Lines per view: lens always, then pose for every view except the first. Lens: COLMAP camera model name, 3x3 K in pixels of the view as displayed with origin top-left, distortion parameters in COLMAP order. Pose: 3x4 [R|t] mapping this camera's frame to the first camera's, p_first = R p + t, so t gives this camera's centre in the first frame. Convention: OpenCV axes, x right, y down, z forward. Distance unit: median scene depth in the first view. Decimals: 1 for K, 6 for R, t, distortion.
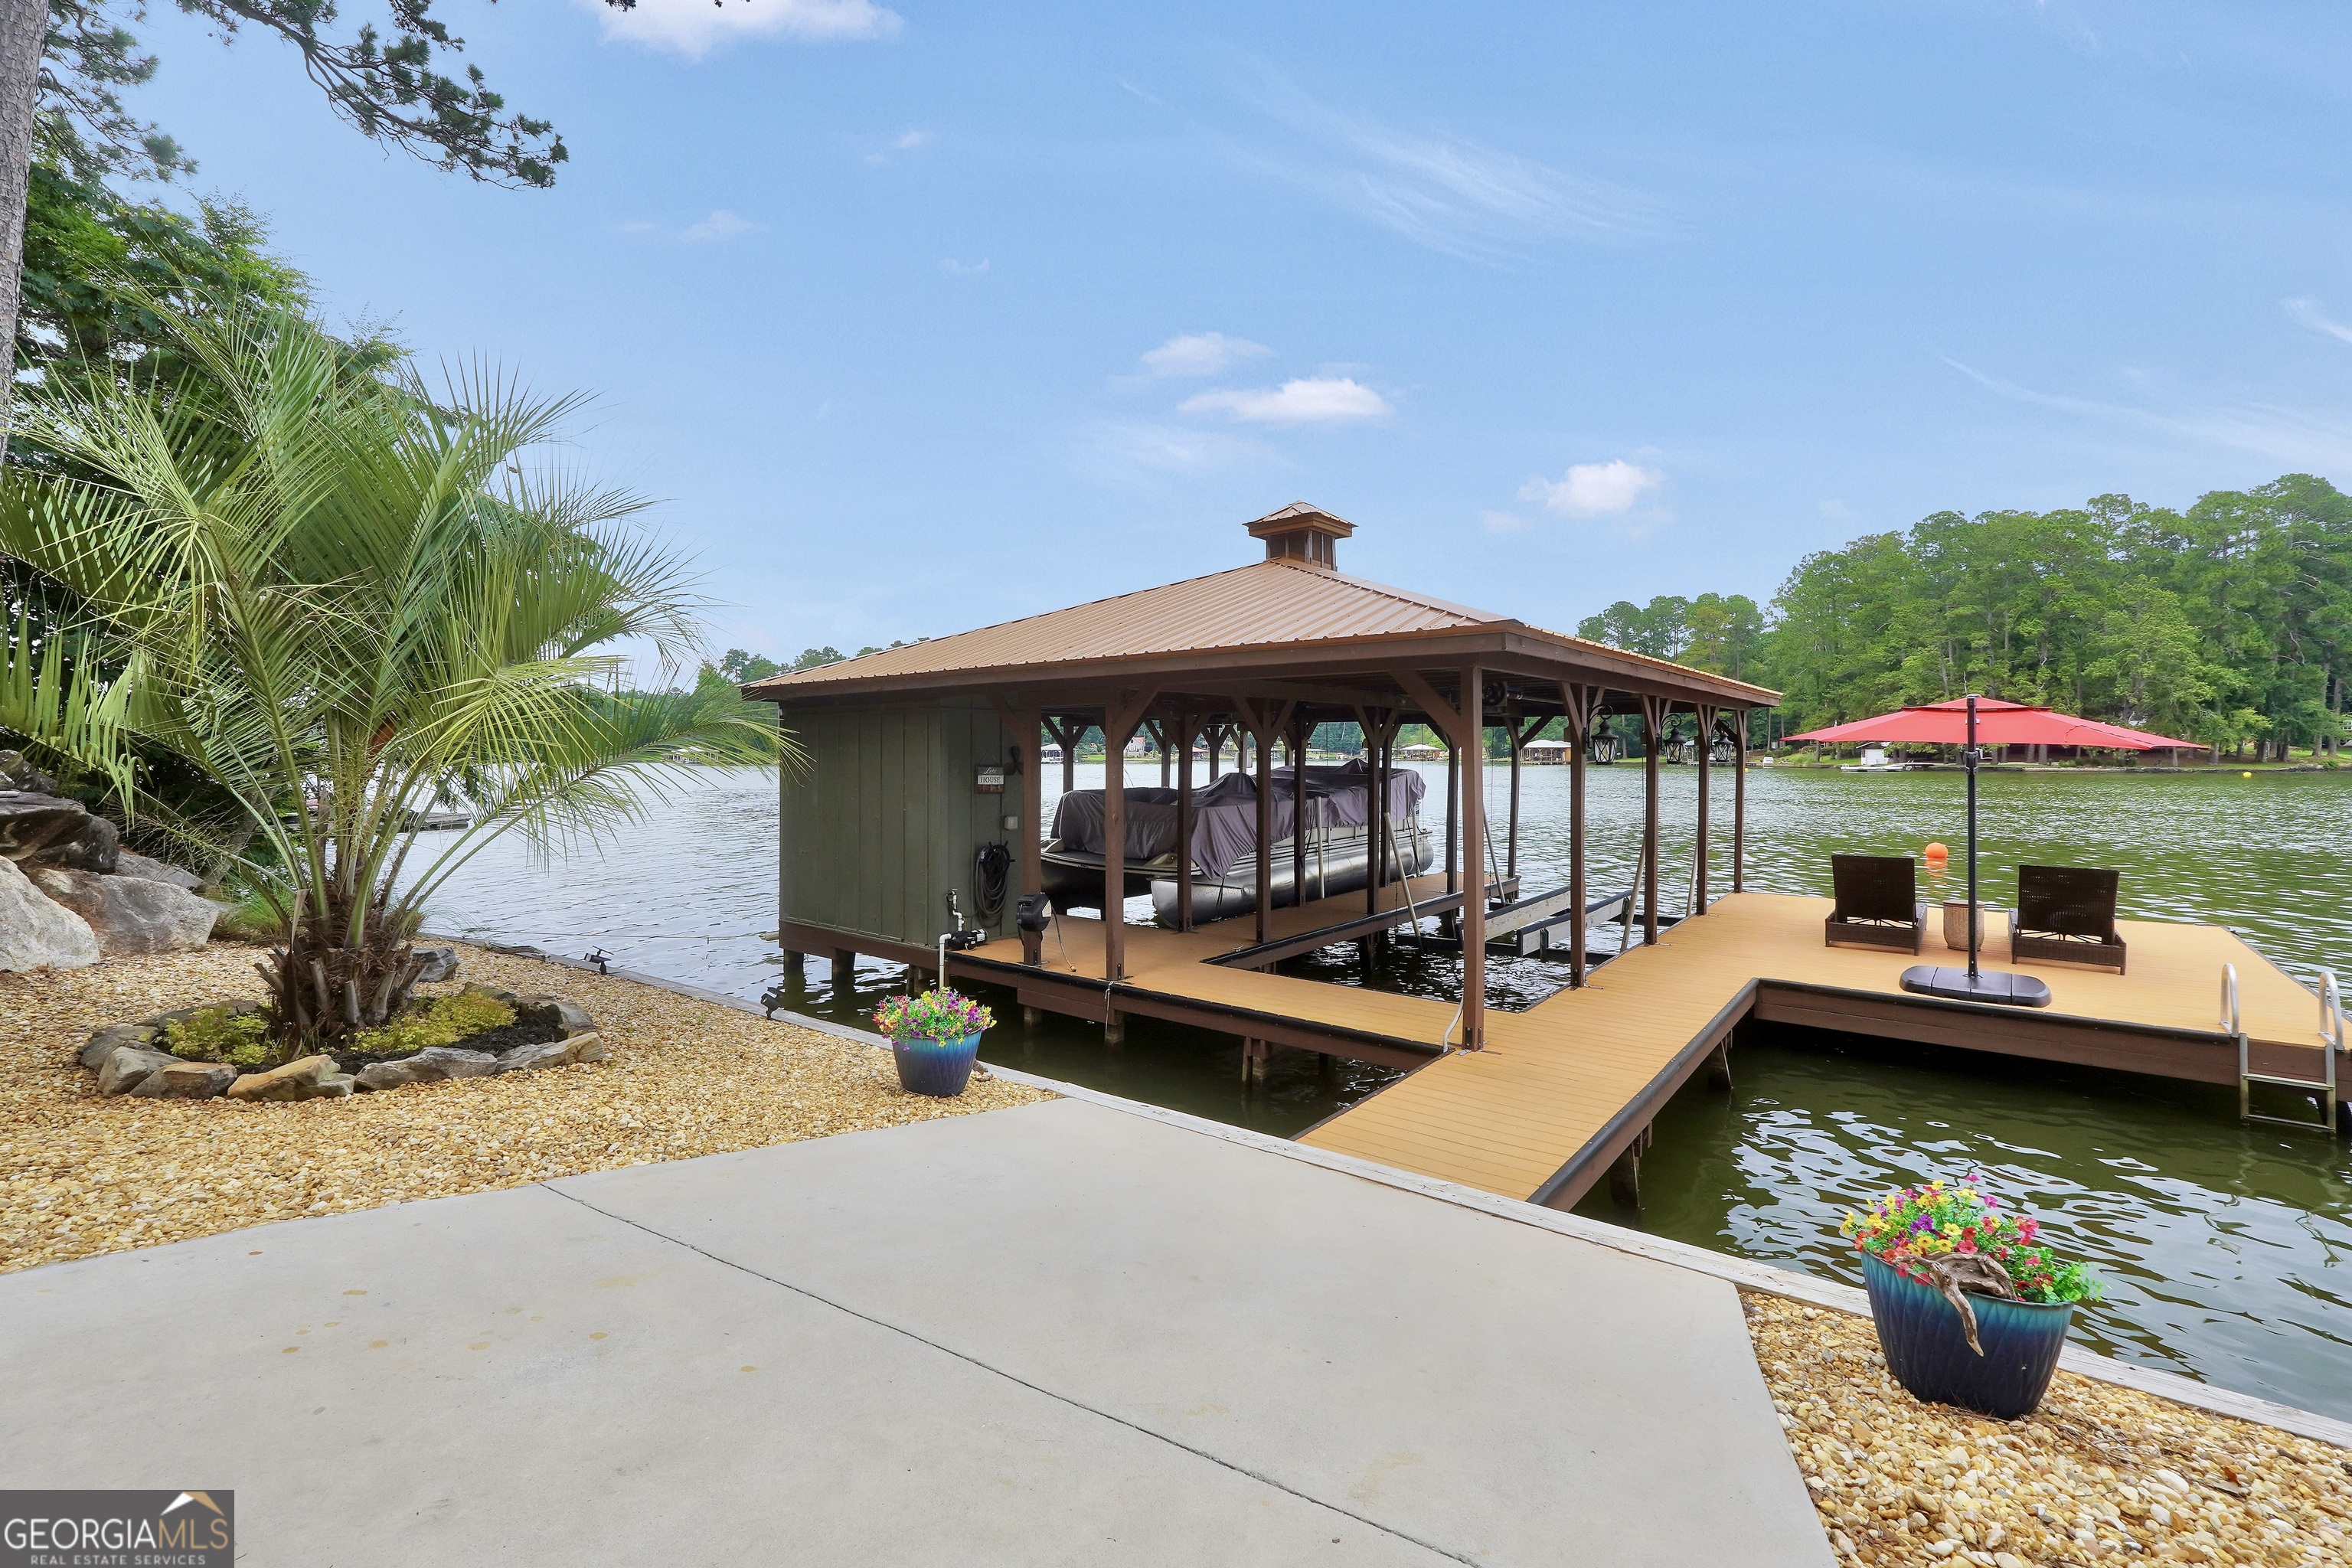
lens RADIAL K [[1015.8, 0, 1175.5], [0, 1015.8, 762.0], [0, 0, 1]] dist [-0.010667, 0.003319]
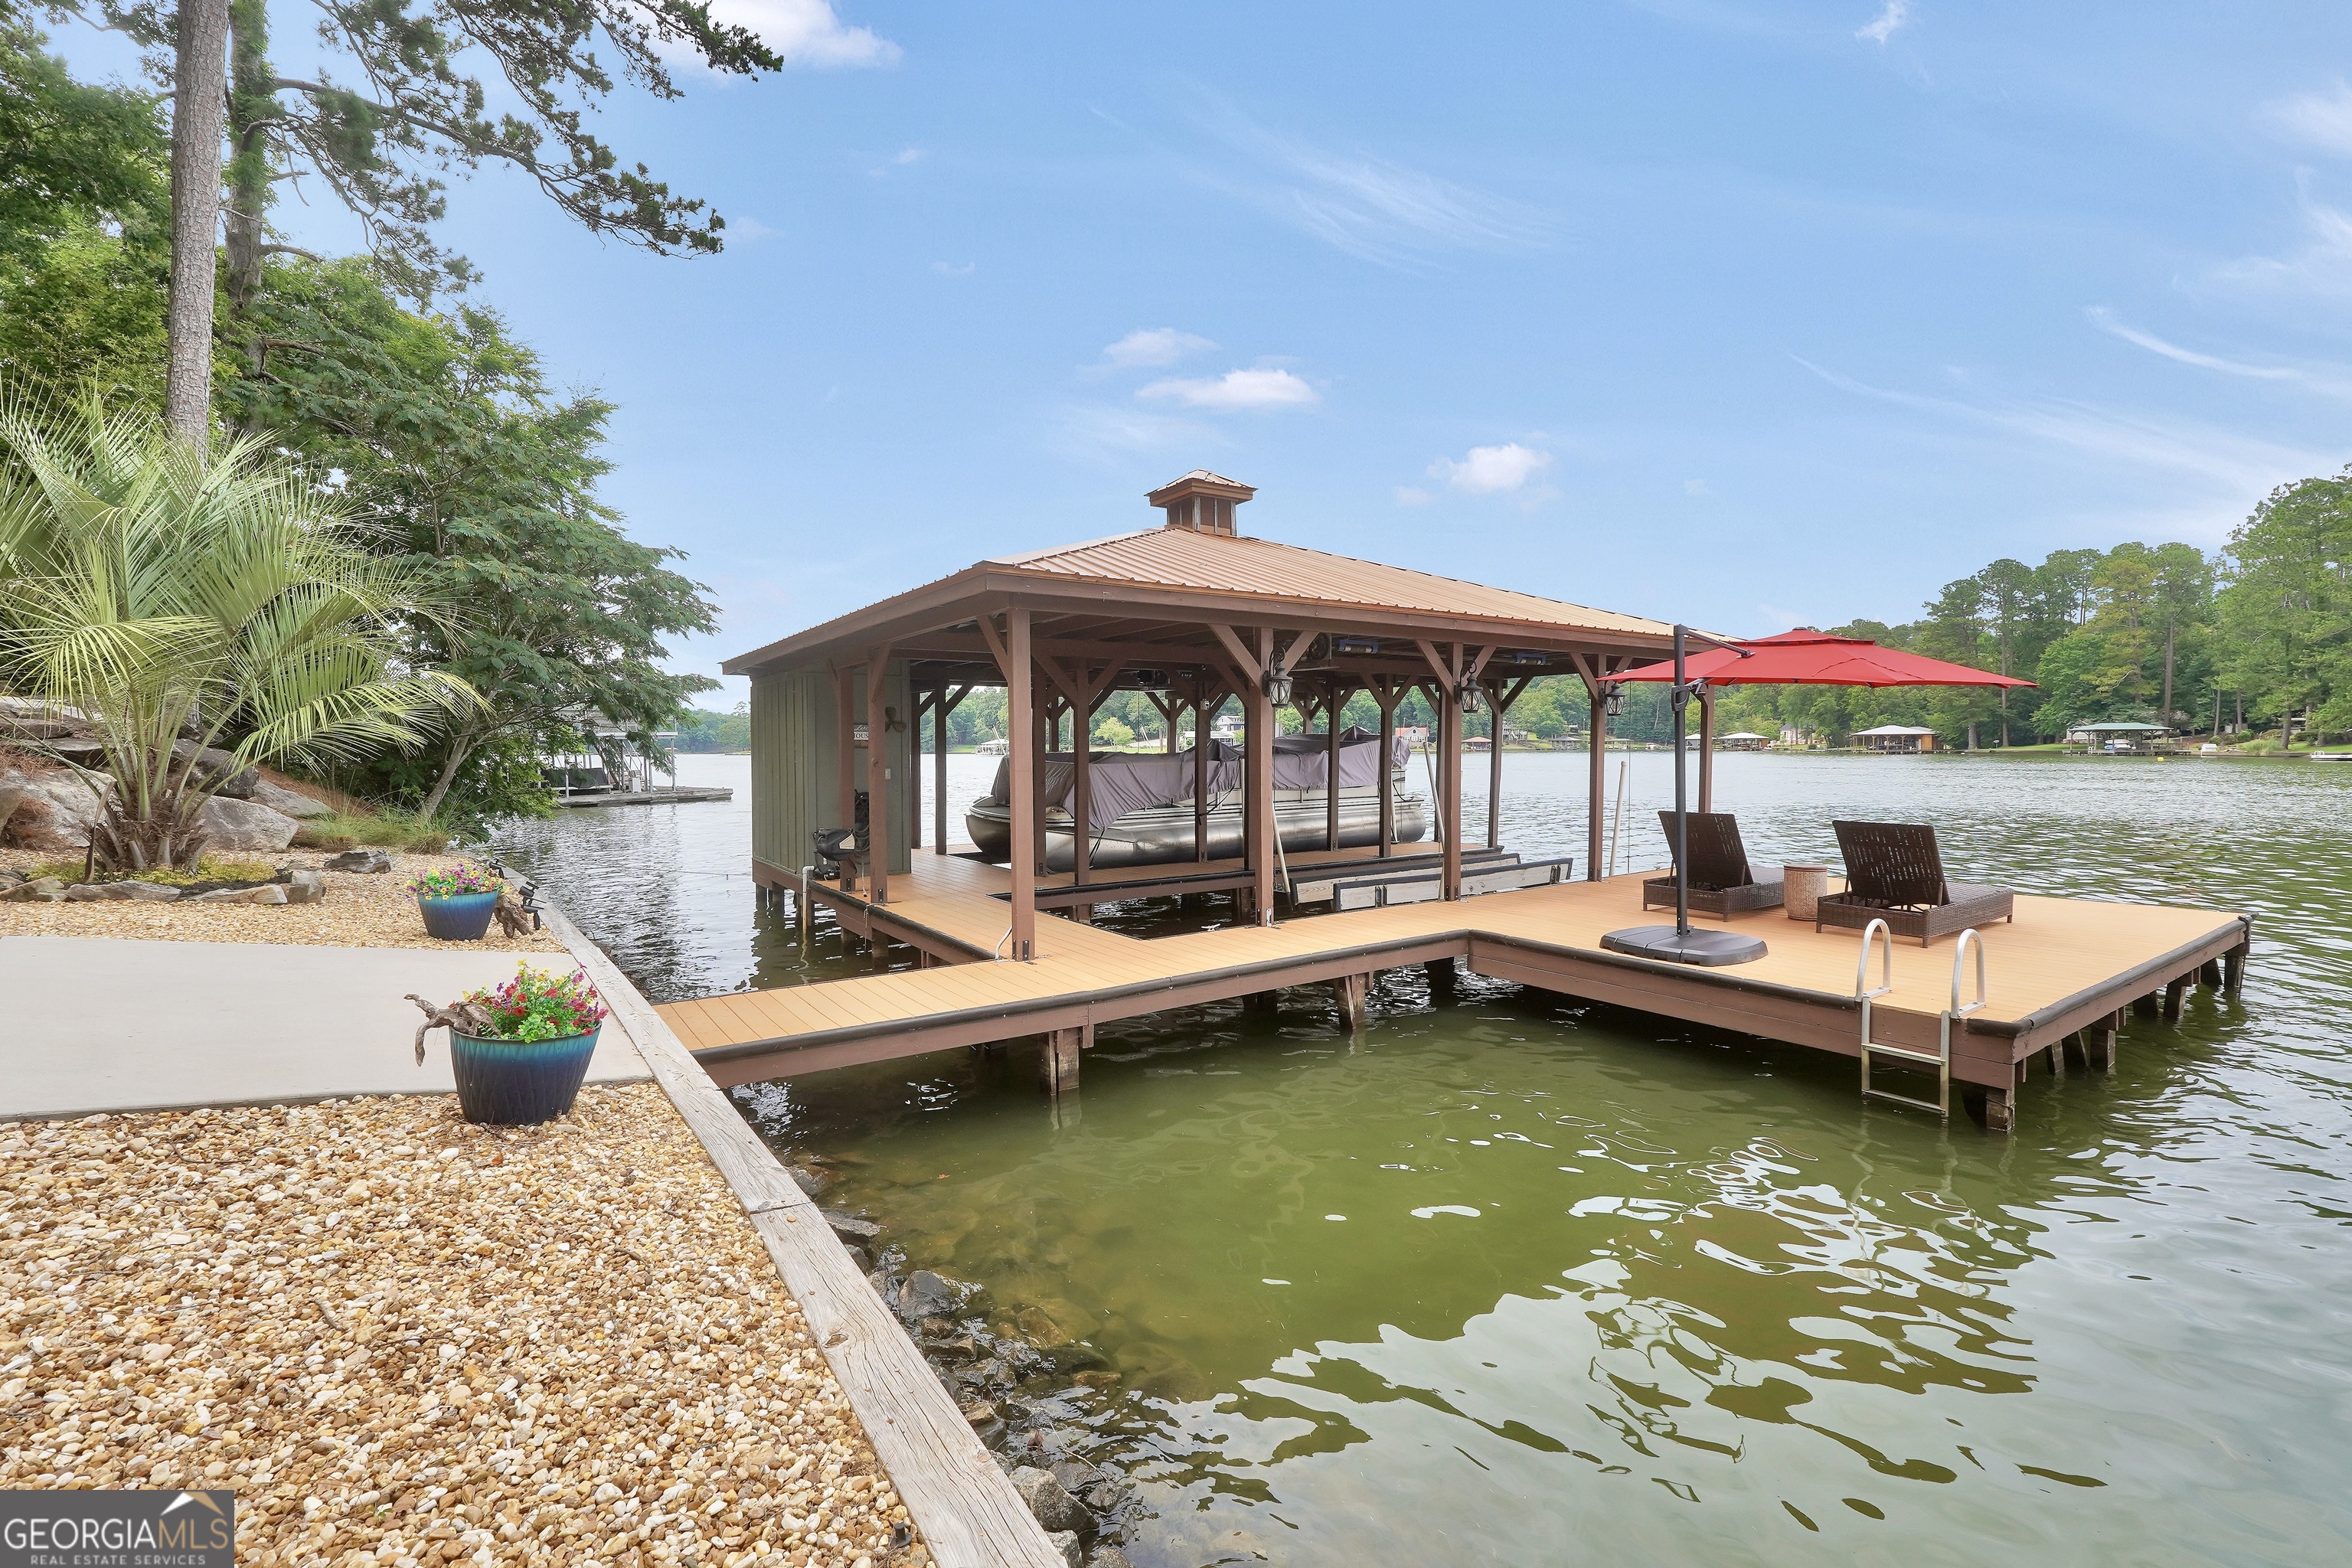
lens RADIAL K [[1015.8, 0, 1169.3], [0, 1015.8, 780.5], [0, 0, 1]] dist [-0.010667, 0.003319]
pose [[0.958124, 0.005582, -0.286298, 0.329949], [0.001876, 0.999666, 0.025769, 0.026921], [0.286347, -0.025227, 0.957794, 0.000941]]
